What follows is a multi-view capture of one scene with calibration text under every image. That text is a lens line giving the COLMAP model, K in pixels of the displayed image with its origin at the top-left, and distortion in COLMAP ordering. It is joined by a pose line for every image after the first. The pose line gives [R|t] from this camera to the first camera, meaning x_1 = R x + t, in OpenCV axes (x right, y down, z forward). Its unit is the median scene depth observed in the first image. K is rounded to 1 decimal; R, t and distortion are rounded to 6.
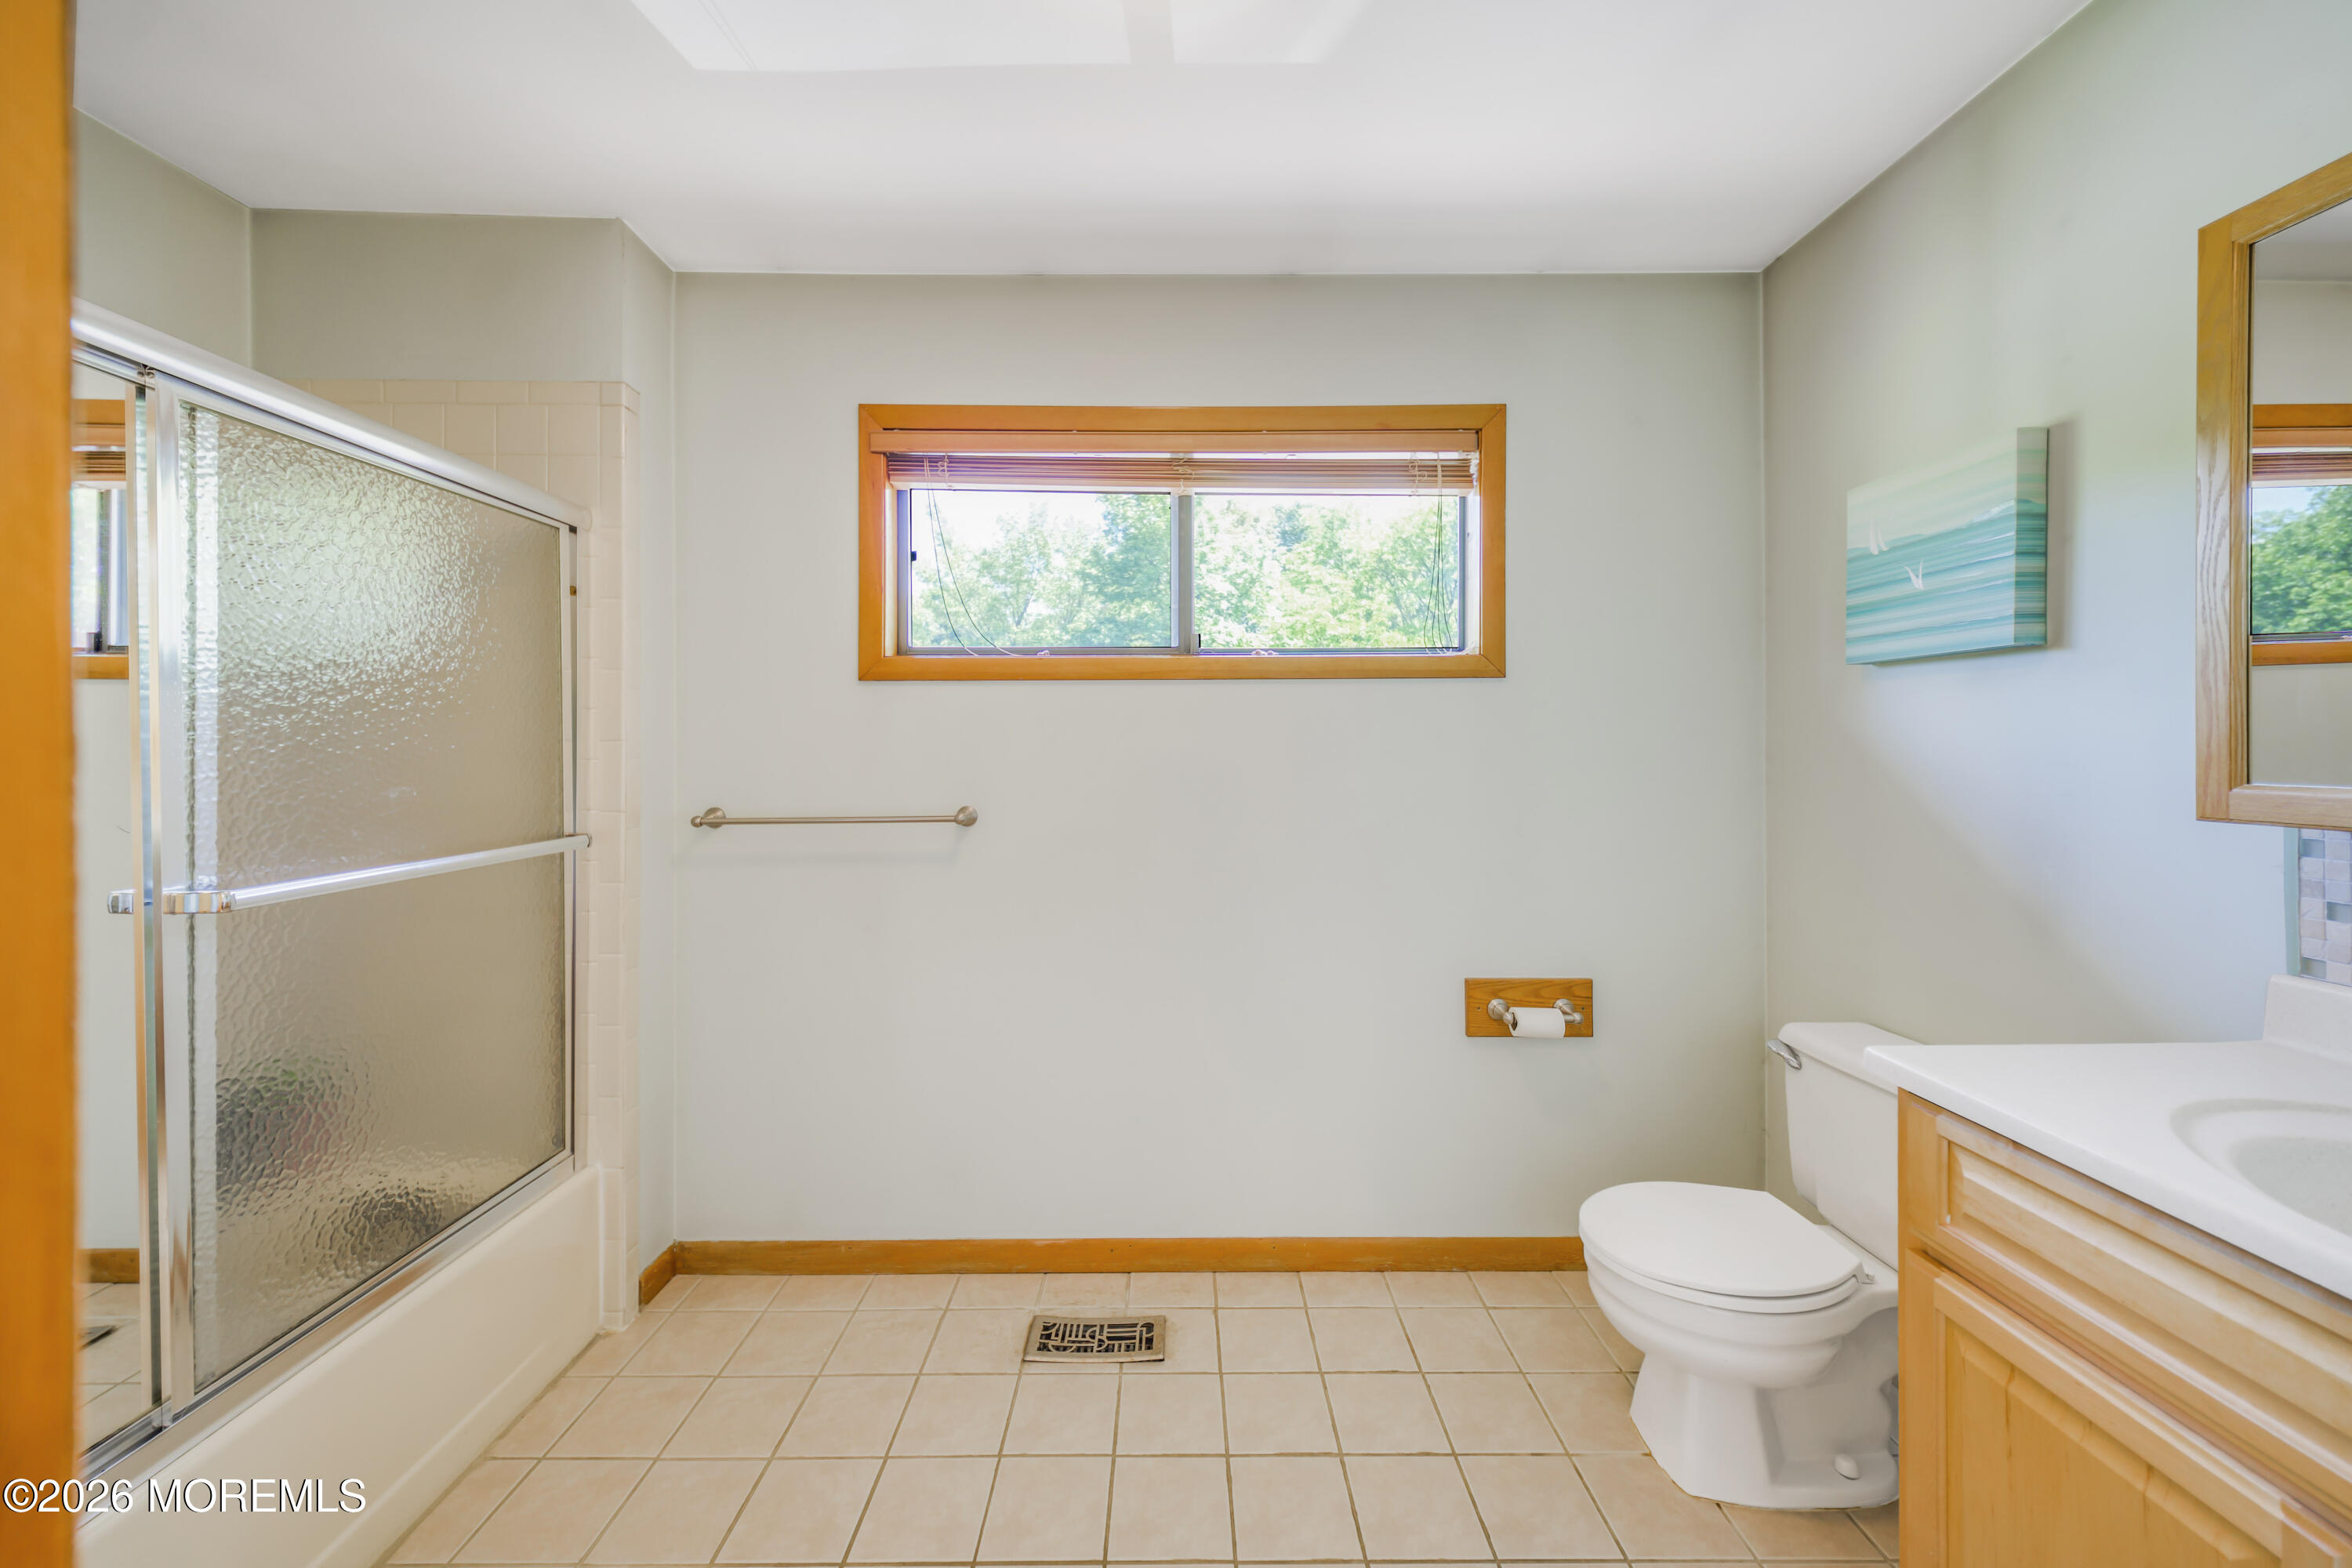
lens RADIAL K [[816.6, 0, 1171.2], [0, 816.6, 751.8], [0, 0, 1]] dist [-0.000700, -0.000123]
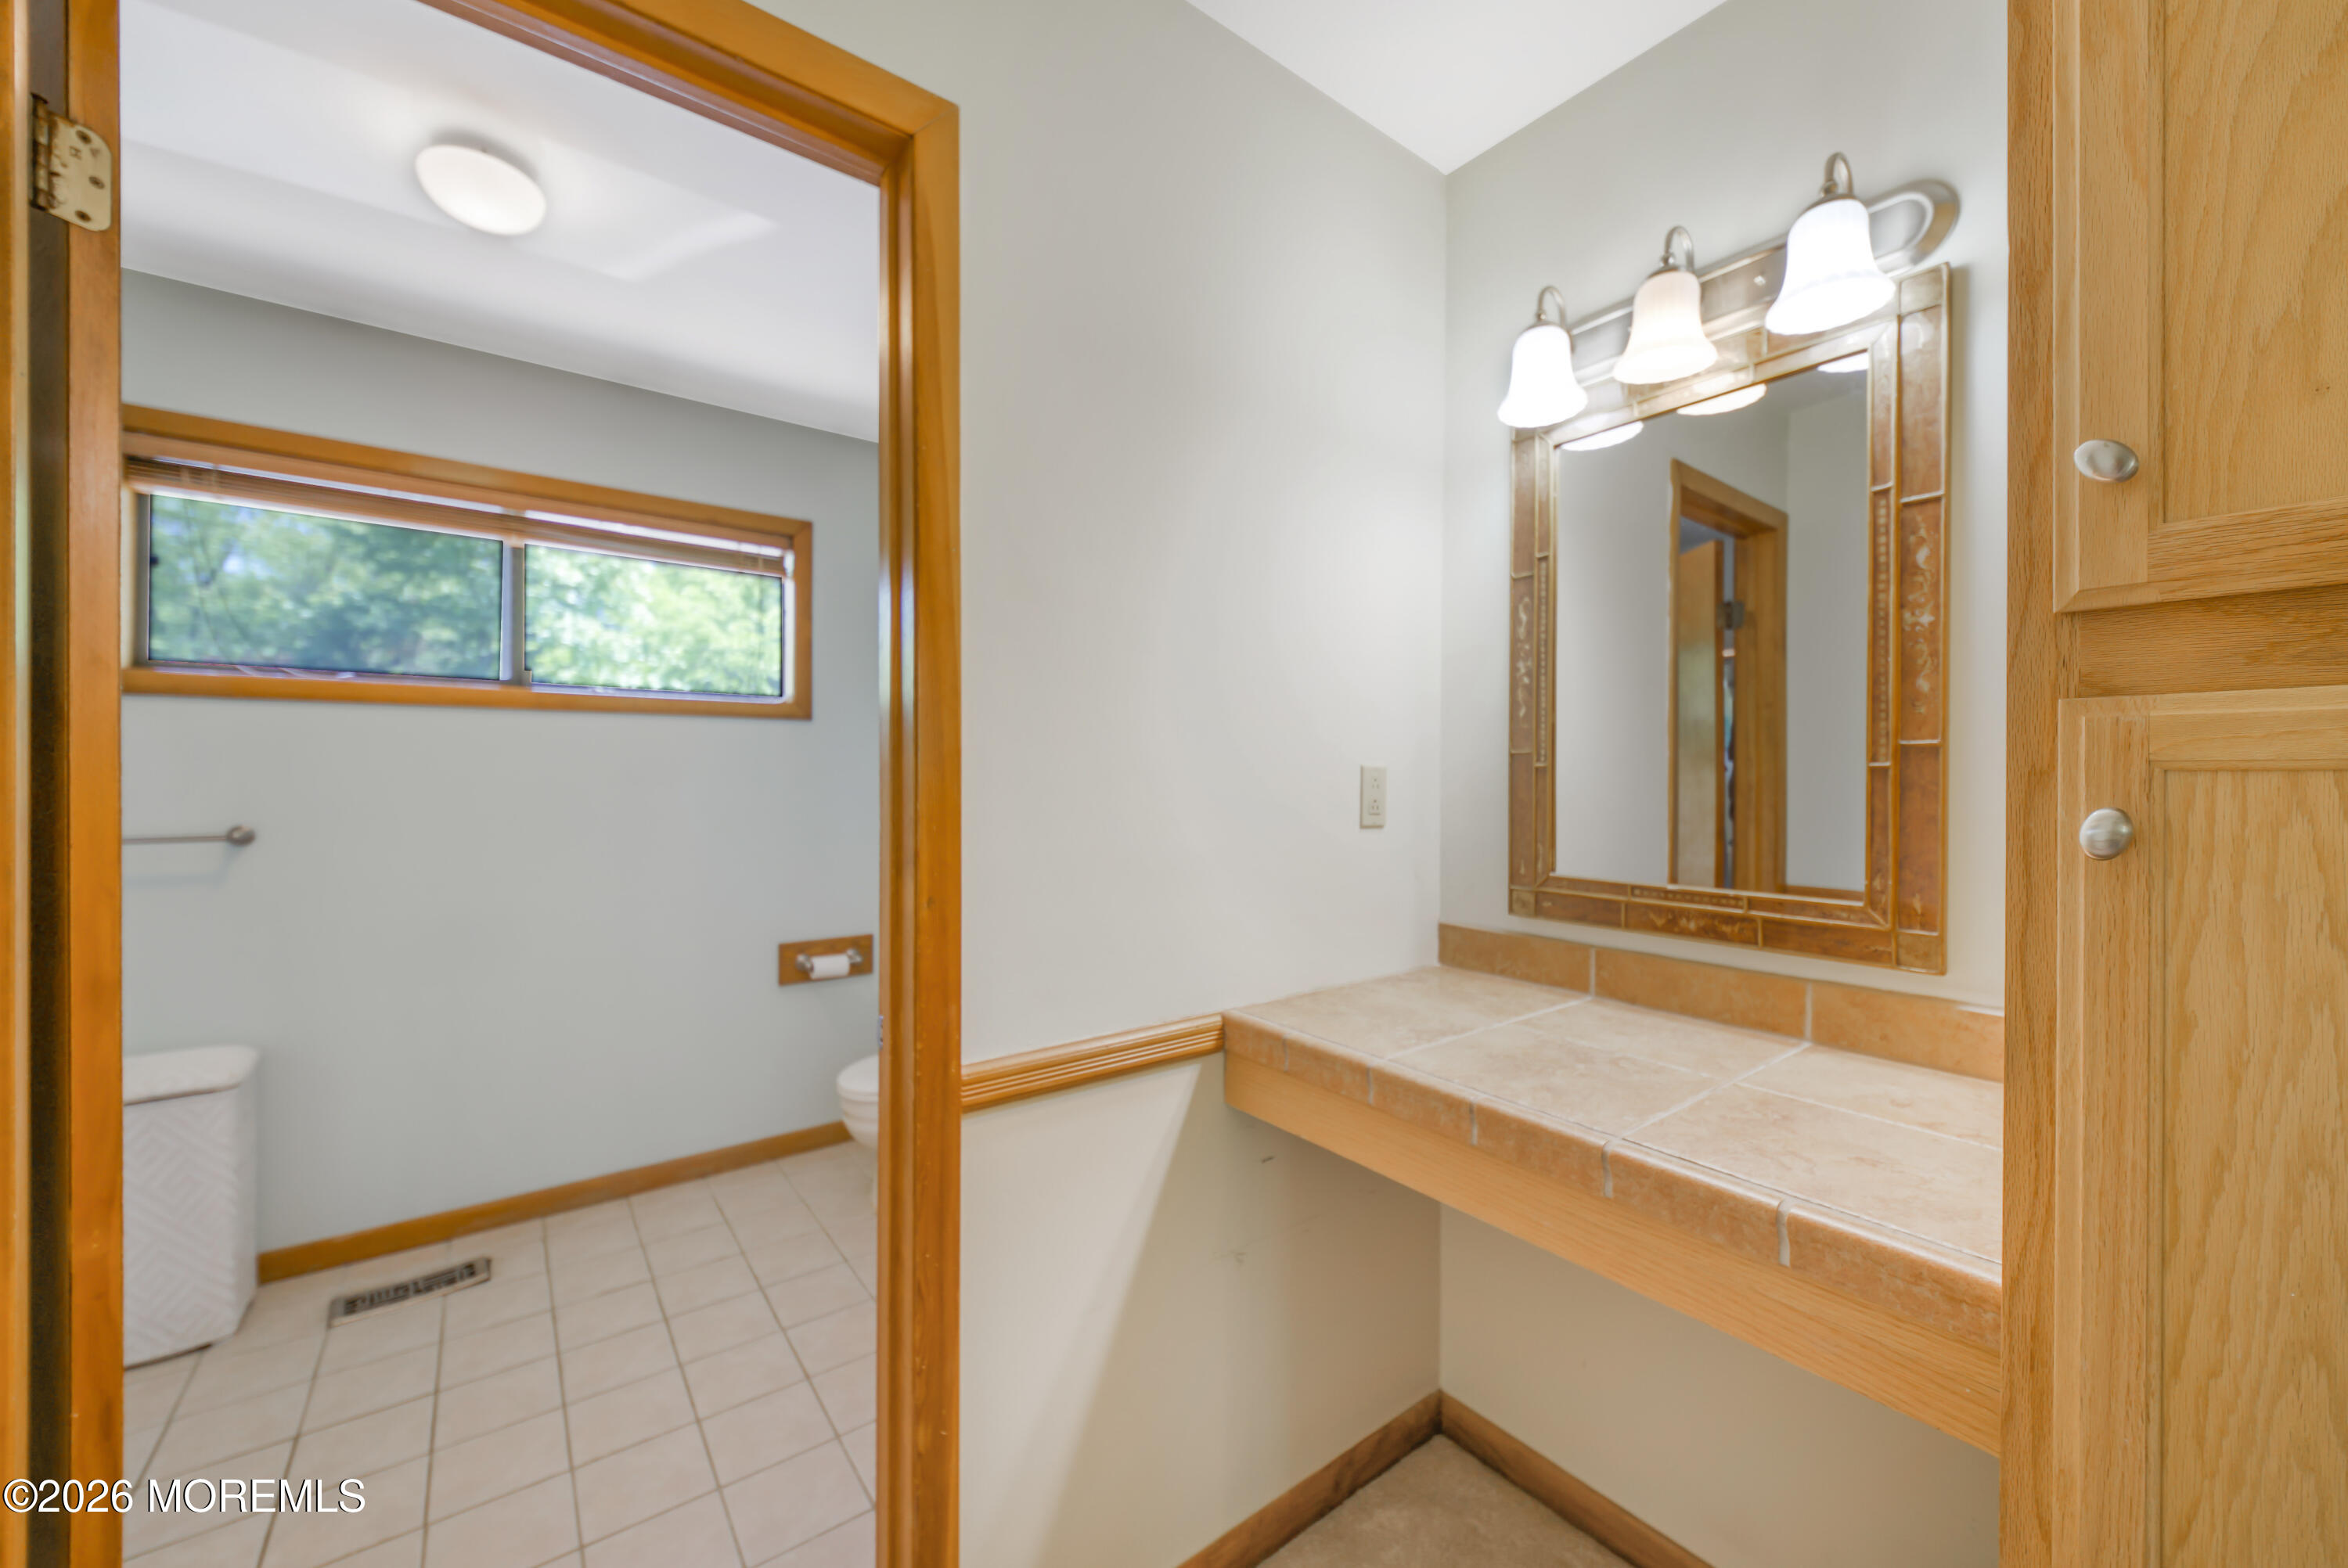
lens RADIAL K [[876.7, 0, 1163.6], [0, 876.7, 777.9], [0, 0, 1]] dist [0.027159, -0.008450]
pose [[0.795254, 0.004868, 0.606257, -0.017062], [-0.006363, 0.999980, 0.000317, 0.001404], [-0.606244, -0.004110, 0.795268, -0.543899]]
